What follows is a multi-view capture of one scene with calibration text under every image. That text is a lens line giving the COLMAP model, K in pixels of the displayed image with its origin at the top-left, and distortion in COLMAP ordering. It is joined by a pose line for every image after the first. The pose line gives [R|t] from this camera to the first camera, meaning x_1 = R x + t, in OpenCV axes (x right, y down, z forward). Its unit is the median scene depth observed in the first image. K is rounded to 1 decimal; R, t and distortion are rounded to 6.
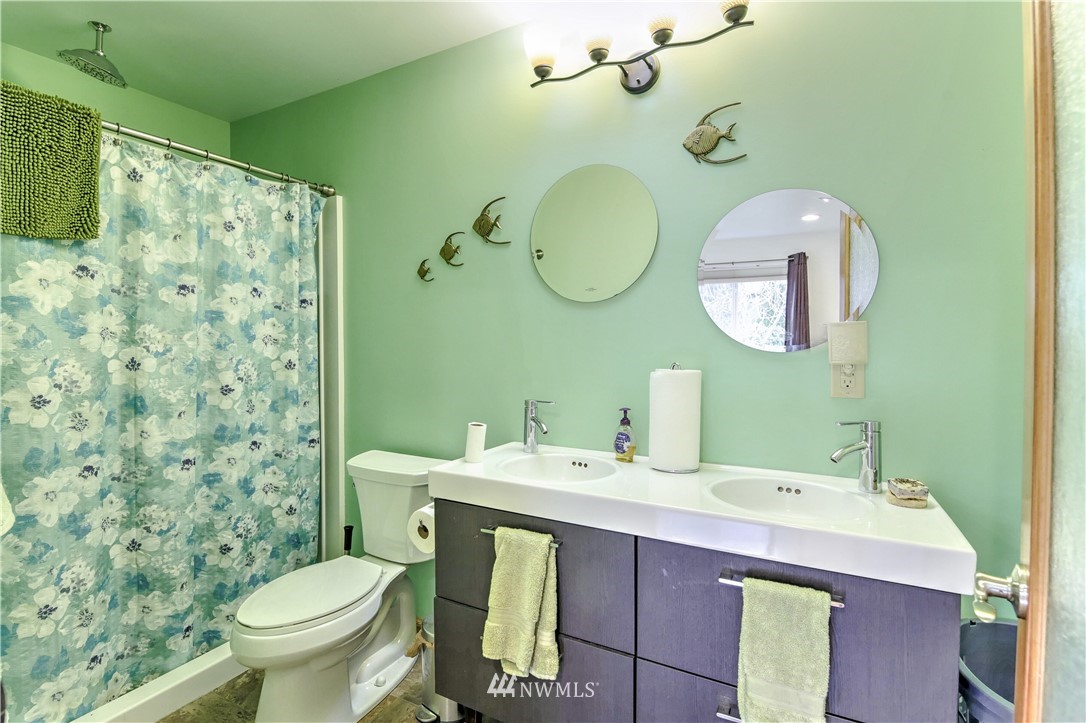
lens RADIAL K [[513.7, 0, 538.6], [0, 513.7, 350.9], [0, 0, 1]] dist [-0.014070, -0.001661]
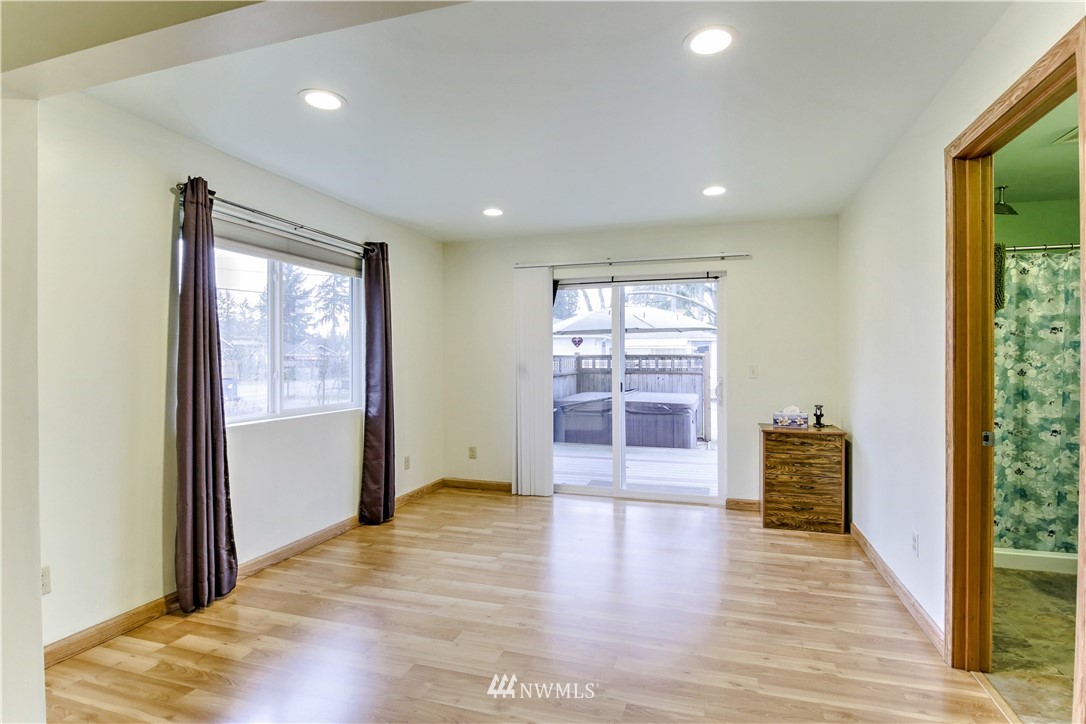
lens RADIAL K [[513.7, 0, 515.8], [0, 513.7, 357.2], [0, 0, 1]] dist [-0.014070, -0.001661]
pose [[0.132657, 0.000302, -0.991162, 0.762961], [-0.022965, 0.999732, -0.002769, 0.017232], [0.990896, 0.023129, 0.132629, -1.044000]]
